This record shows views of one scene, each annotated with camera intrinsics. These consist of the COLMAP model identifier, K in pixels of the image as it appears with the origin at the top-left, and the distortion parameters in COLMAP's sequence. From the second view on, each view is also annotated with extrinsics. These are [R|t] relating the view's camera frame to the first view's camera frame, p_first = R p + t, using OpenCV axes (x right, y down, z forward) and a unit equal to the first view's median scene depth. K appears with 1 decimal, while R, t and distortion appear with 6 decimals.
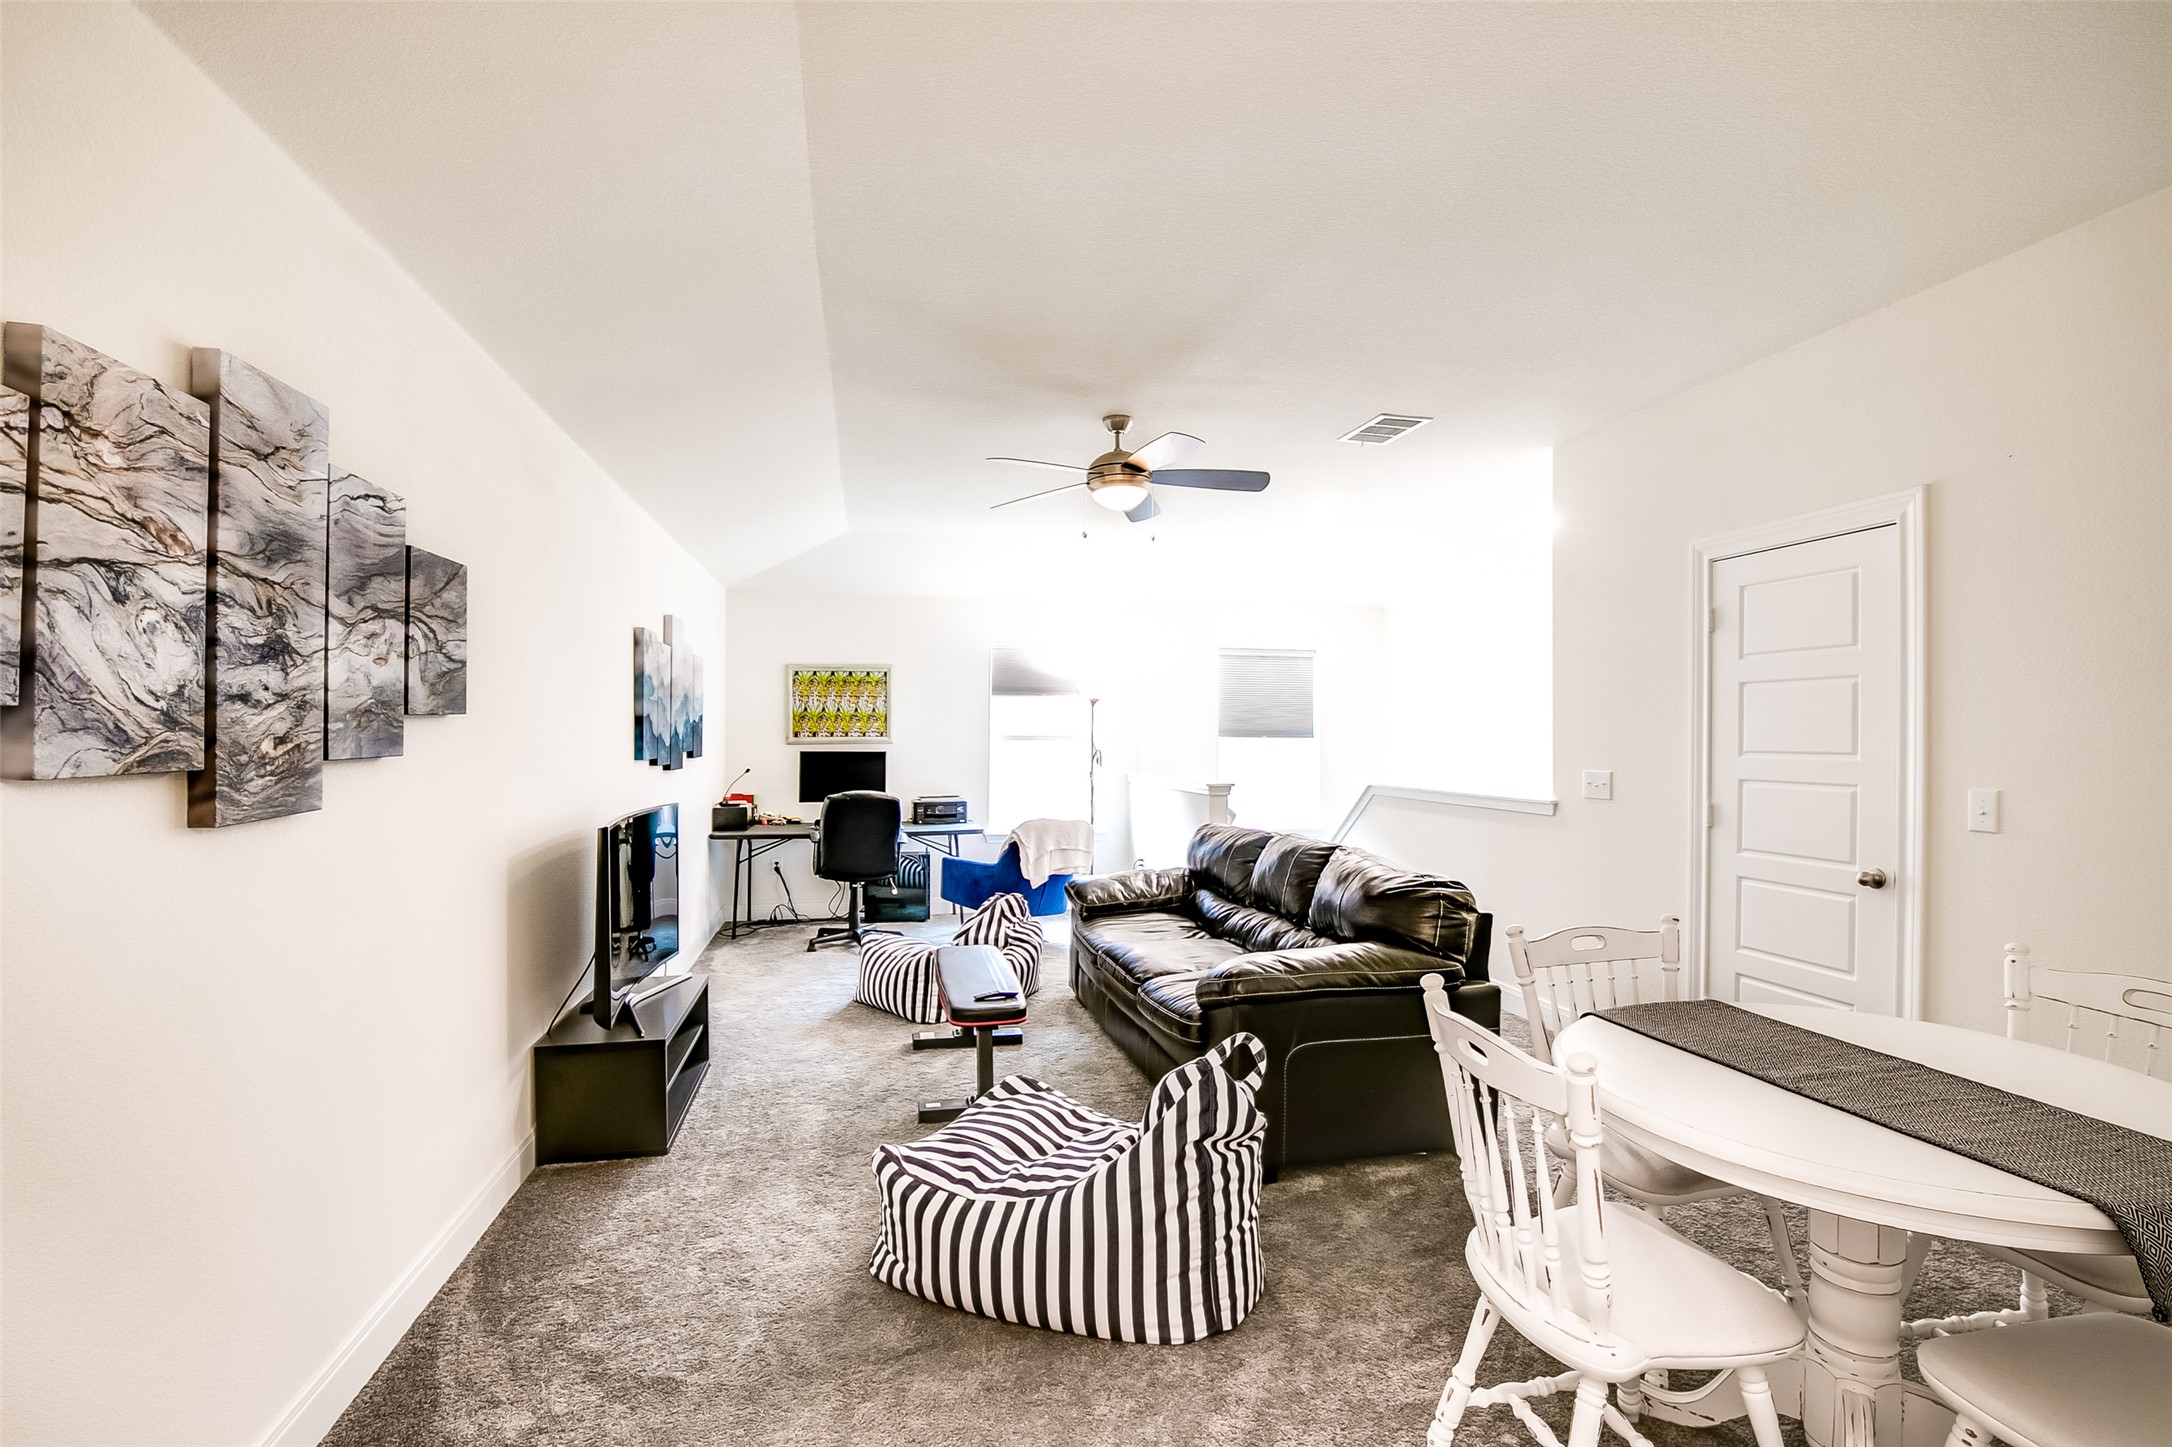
lens RADIAL K [[983.9, 0, 1083.8], [0, 983.9, 735.0], [0, 0, 1]] dist [-0.032170, 0.000067]
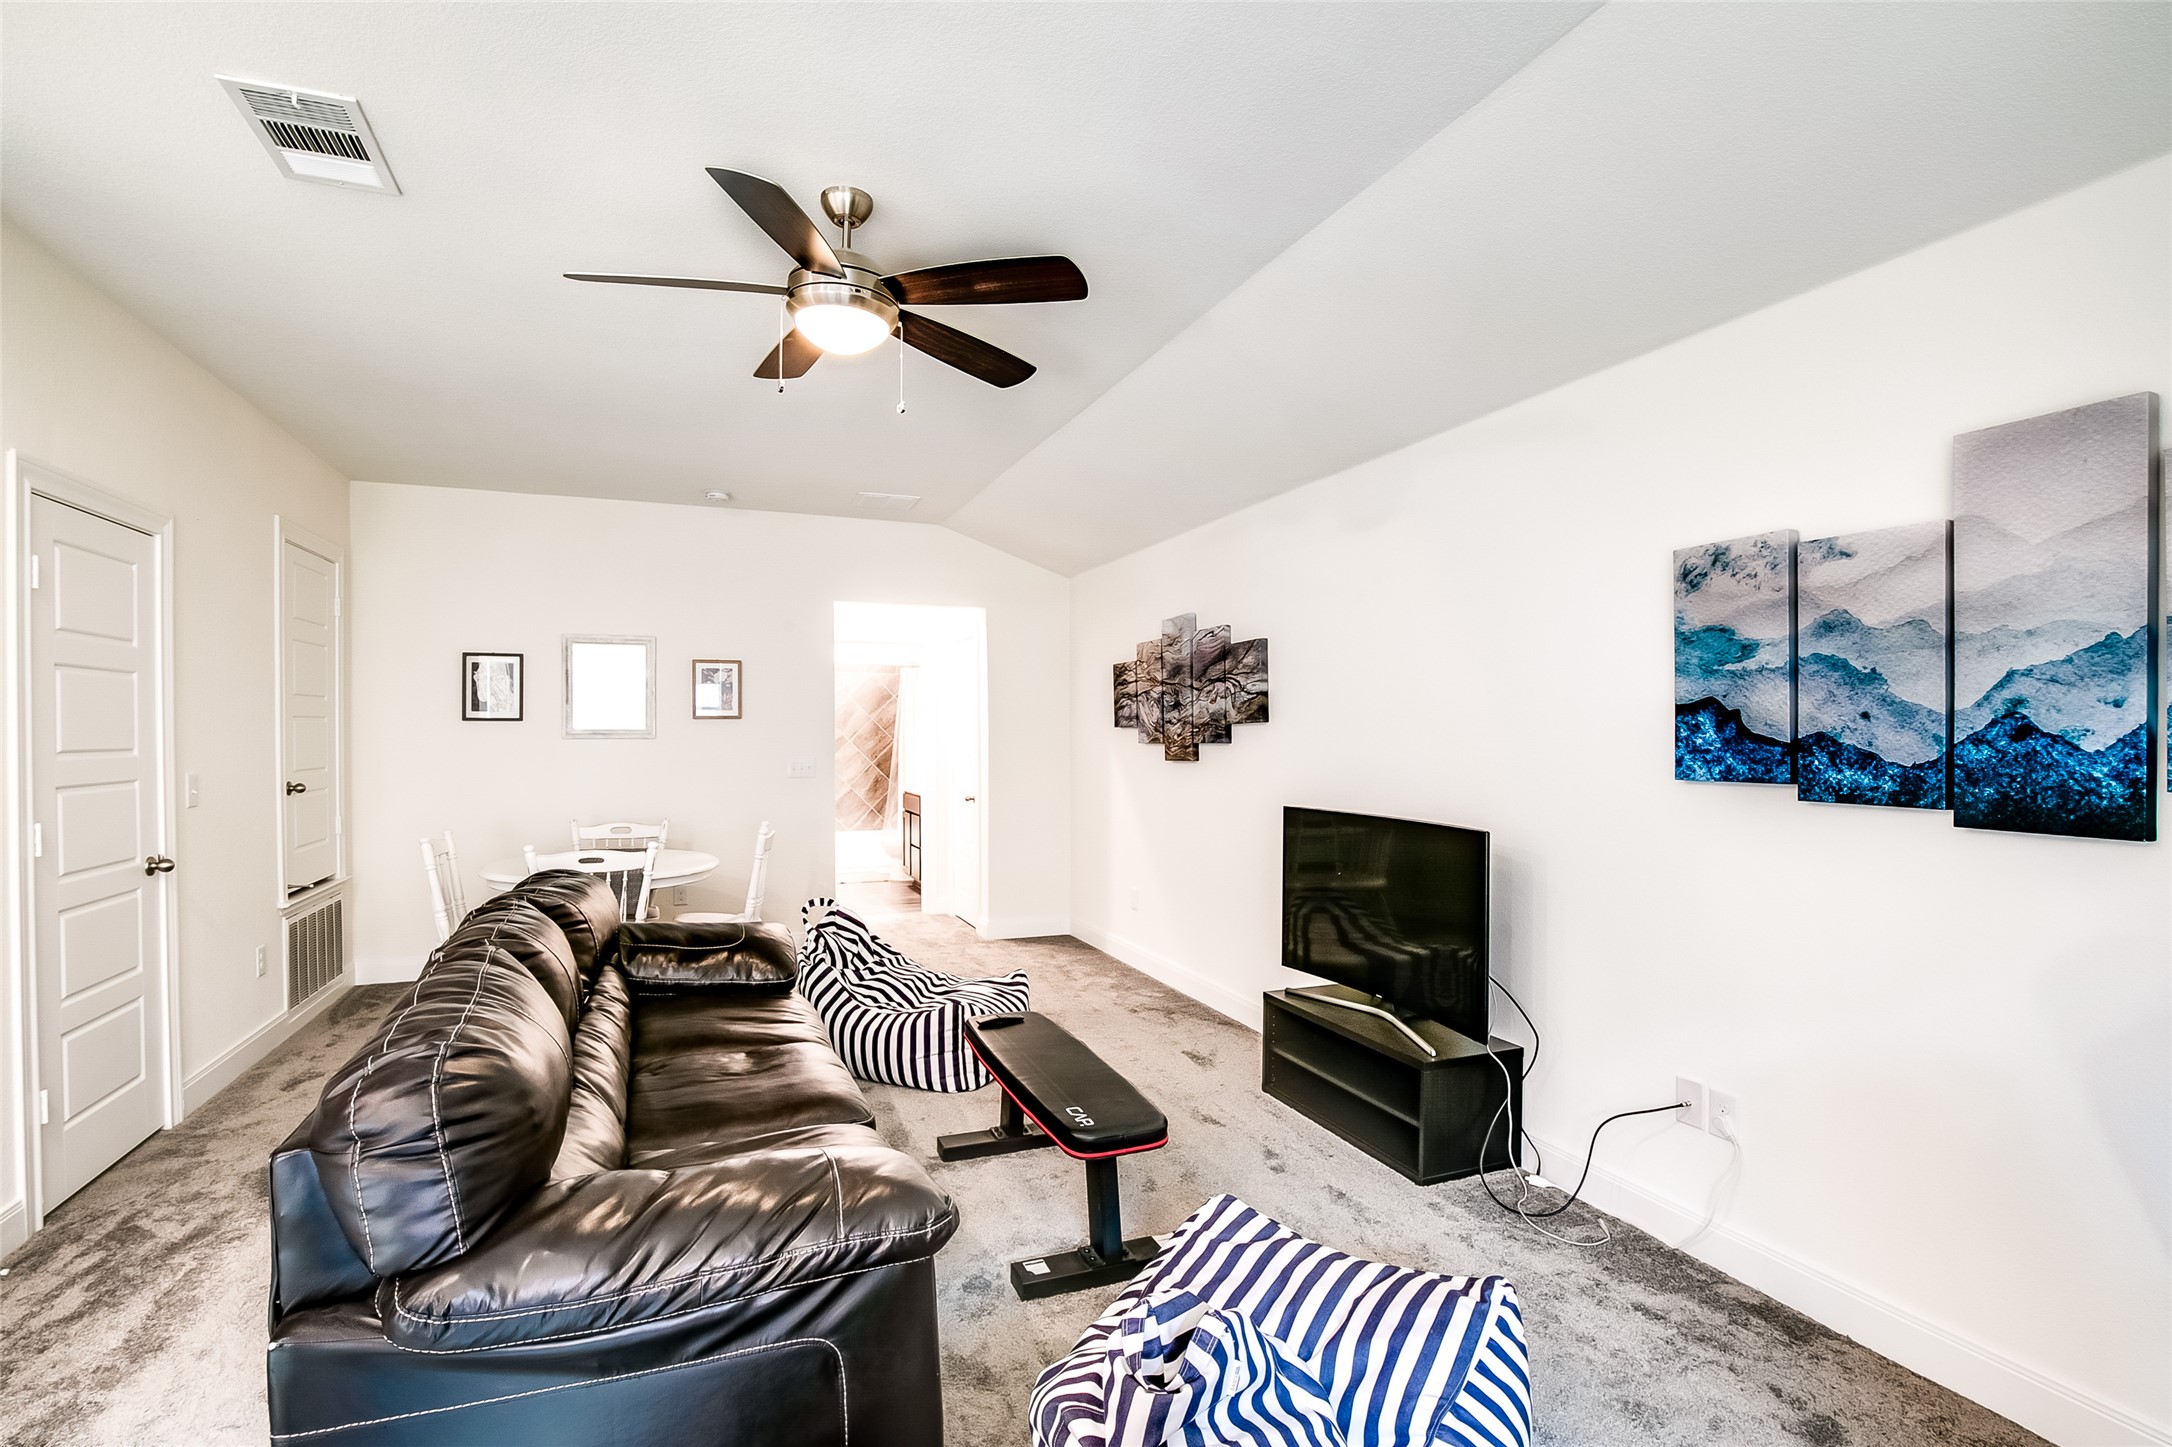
lens RADIAL K [[983.9, 0, 1083.8], [0, 983.9, 735.0], [0, 0, 1]] dist [-0.032170, 0.000067]
pose [[-0.983887, 0.001701, -0.178785, 0.002507], [0.001266, 0.999996, 0.002550, -0.002799], [0.178789, 0.002282, -0.983885, 3.565073]]
